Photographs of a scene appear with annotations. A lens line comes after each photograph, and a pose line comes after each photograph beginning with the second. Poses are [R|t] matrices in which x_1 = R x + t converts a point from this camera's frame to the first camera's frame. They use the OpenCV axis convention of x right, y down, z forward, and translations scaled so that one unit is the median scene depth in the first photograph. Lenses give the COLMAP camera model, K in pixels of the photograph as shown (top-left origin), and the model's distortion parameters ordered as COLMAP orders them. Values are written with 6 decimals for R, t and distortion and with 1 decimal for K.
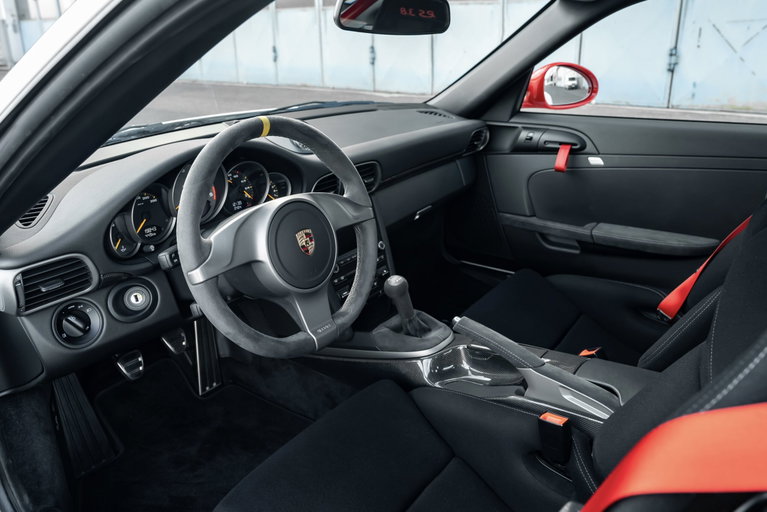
lens RADIAL K [[601.9, 0, 396.8], [0, 601.9, 237.3], [0, 0, 1]] dist [-0.024606, -0.012982]
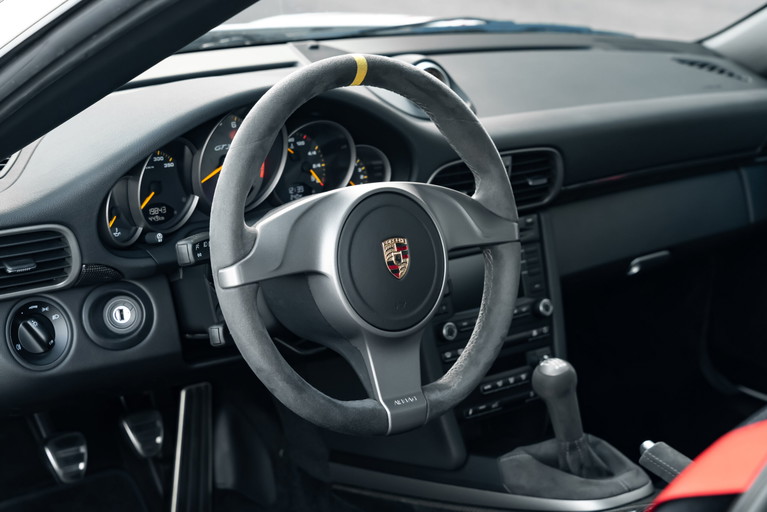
lens RADIAL K [[1717.7, 0, 386.2], [0, 1717.7, 254.4], [0, 0, 1]] dist [-0.043754, 0.000000]
pose [[0.973214, 0.130292, -0.189415, 0.150018], [-0.142127, 0.988572, -0.050244, 0.080835], [0.180704, 0.075819, 0.980611, -0.642945]]
